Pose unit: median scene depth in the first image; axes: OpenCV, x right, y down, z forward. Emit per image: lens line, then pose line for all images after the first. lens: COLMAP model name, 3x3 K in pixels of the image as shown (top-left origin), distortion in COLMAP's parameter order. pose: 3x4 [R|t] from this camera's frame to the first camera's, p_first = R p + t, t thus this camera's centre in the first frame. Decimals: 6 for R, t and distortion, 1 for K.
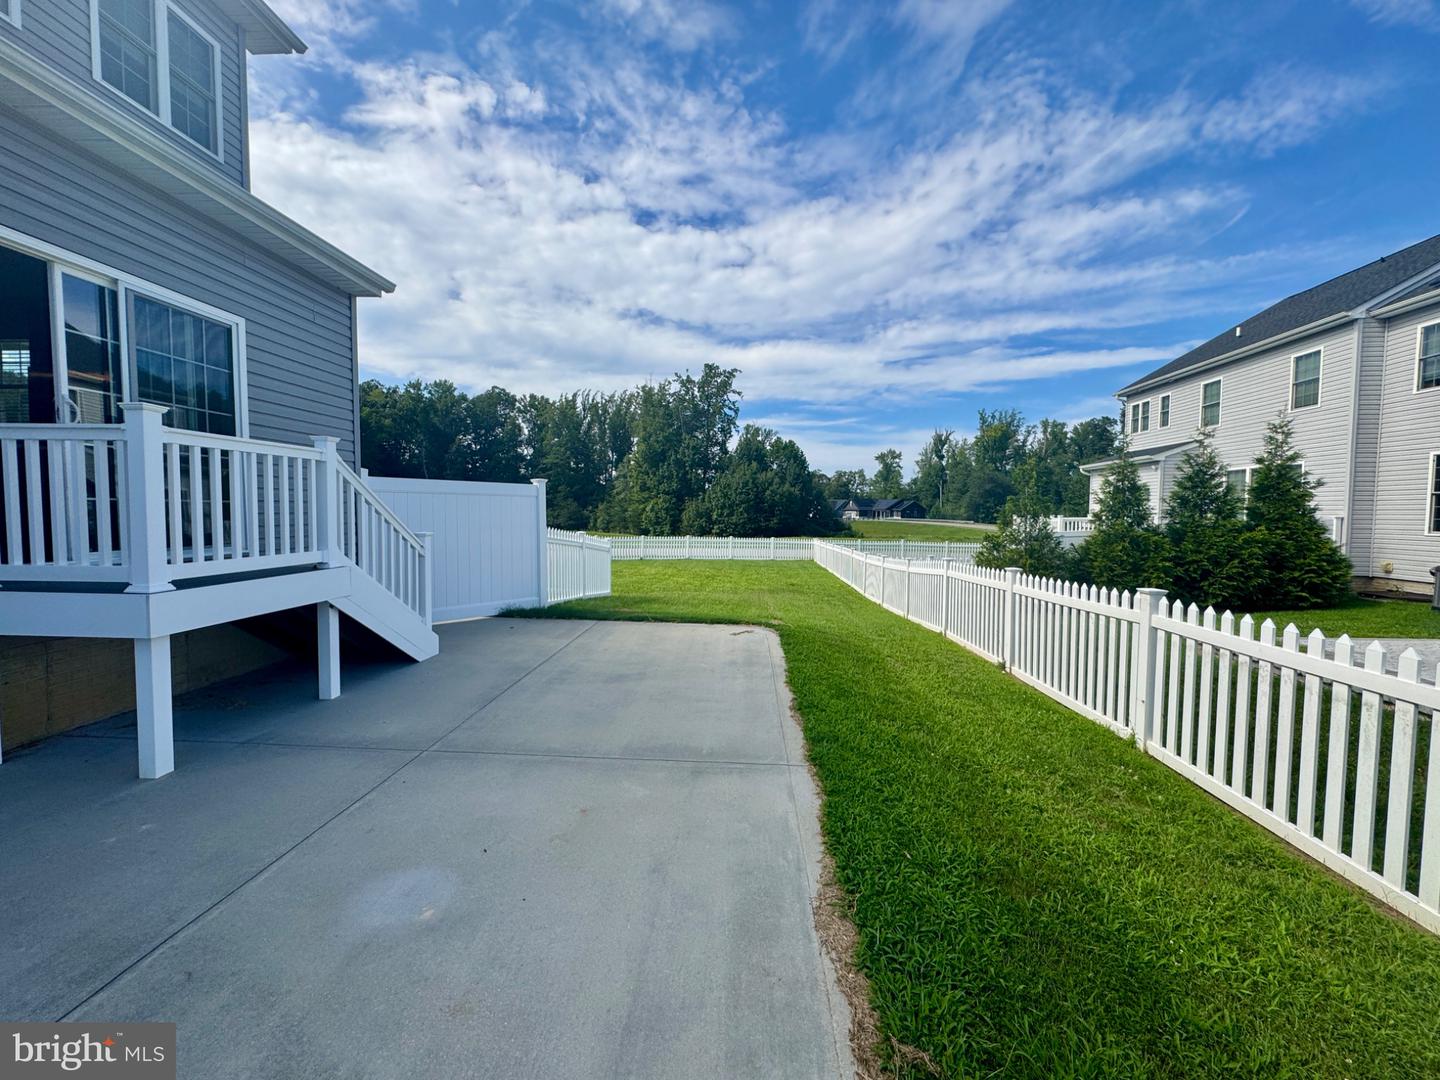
lens RADIAL K [[584.1, 0, 720.0], [0, 584.1, 540.0], [0, 0, 1]] dist [0.002551, 0.000188]
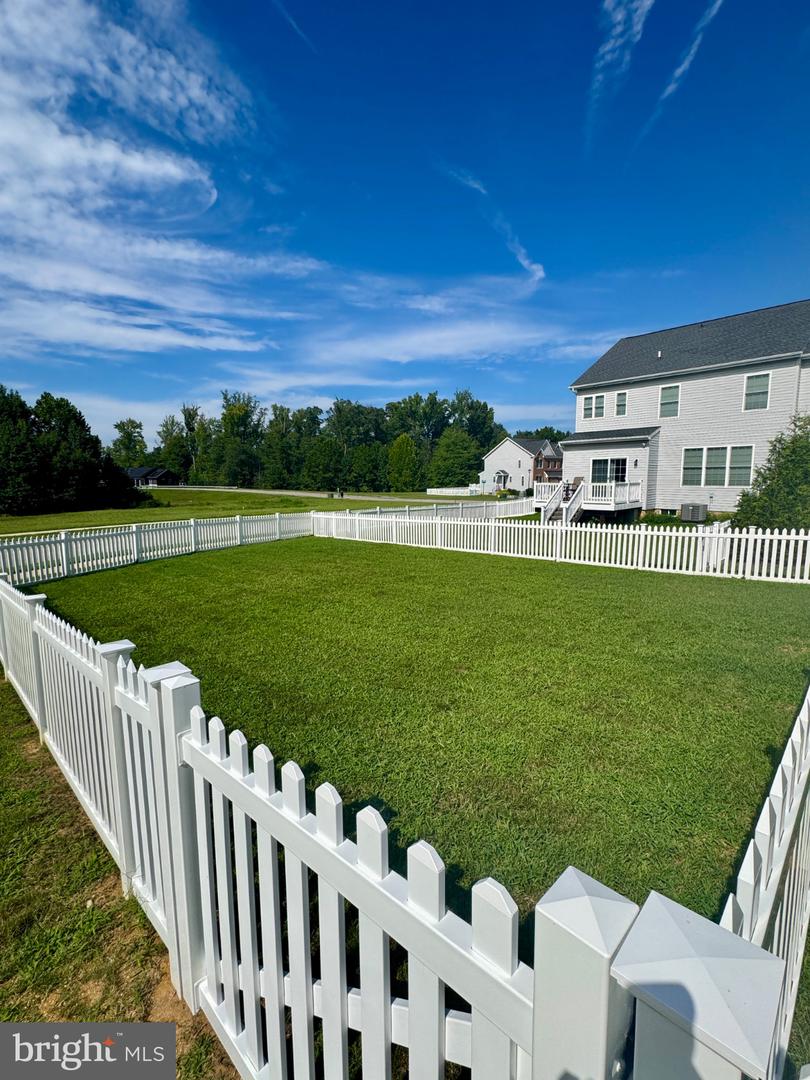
lens RADIAL K [[483.7, 0, 405.0], [0, 483.7, 540.0], [0, 0, 1]] dist [-0.001620, -0.000140]
pose [[0.653342, -0.107884, 0.749337, -0.073204], [0.048970, 0.993744, 0.100375, -0.005947], [-0.755478, -0.028884, 0.654537, 0.096439]]
